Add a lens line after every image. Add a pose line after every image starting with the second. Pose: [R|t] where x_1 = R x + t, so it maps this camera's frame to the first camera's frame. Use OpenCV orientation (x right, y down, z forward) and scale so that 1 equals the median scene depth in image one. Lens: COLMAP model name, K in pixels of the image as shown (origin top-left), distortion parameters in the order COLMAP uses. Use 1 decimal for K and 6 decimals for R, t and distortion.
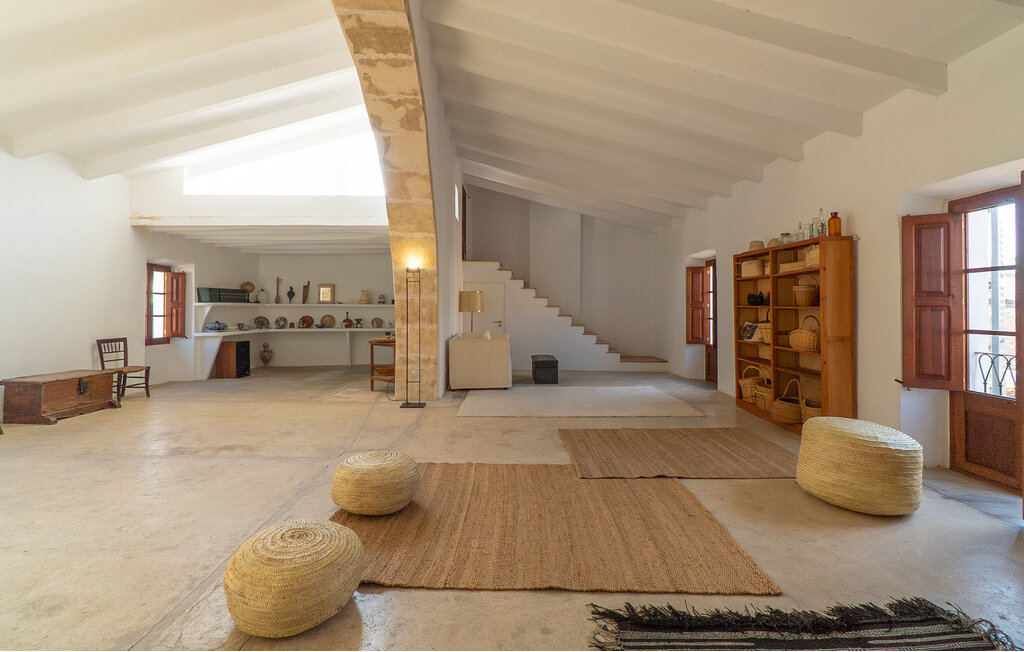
lens RADIAL K [[455.5, 0, 507.6], [0, 455.5, 305.6], [0, 0, 1]] dist [0.000570, 0.000391]
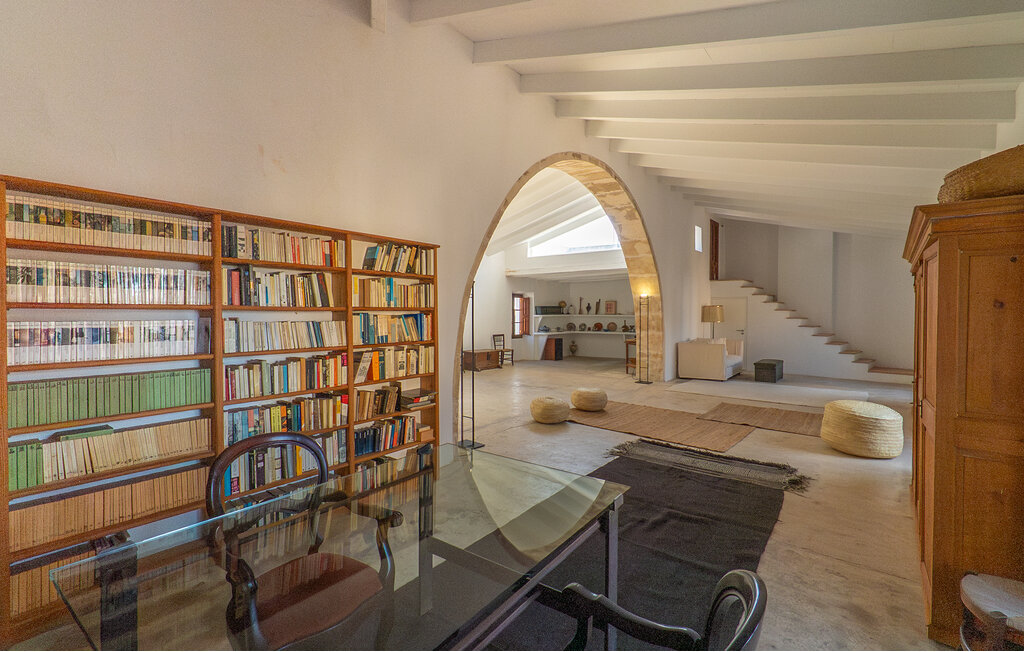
lens RADIAL K [[451.2, 0, 512.3], [0, 451.2, 317.2], [0, 0, 1]] dist [-0.000948, -0.000064]
pose [[0.784769, 0.008857, -0.619725, 0.334447], [0.003165, 0.999828, 0.018297, -0.032239], [0.619780, -0.016320, 0.784606, -0.424445]]
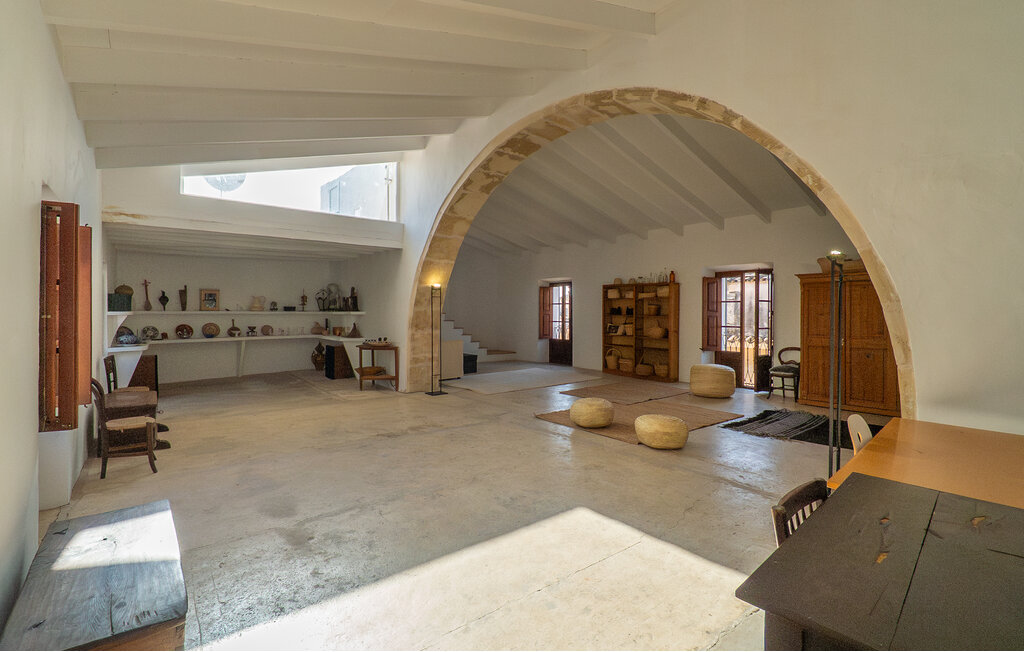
lens RADIAL K [[451.2, 0, 512.3], [0, 451.2, 317.2], [0, 0, 1]] dist [-0.000948, -0.000064]
pose [[0.792019, -0.007627, 0.610449, -0.669042], [-0.005395, 0.999795, 0.019490, -0.017479], [-0.610473, -0.018730, 0.791816, -0.111640]]
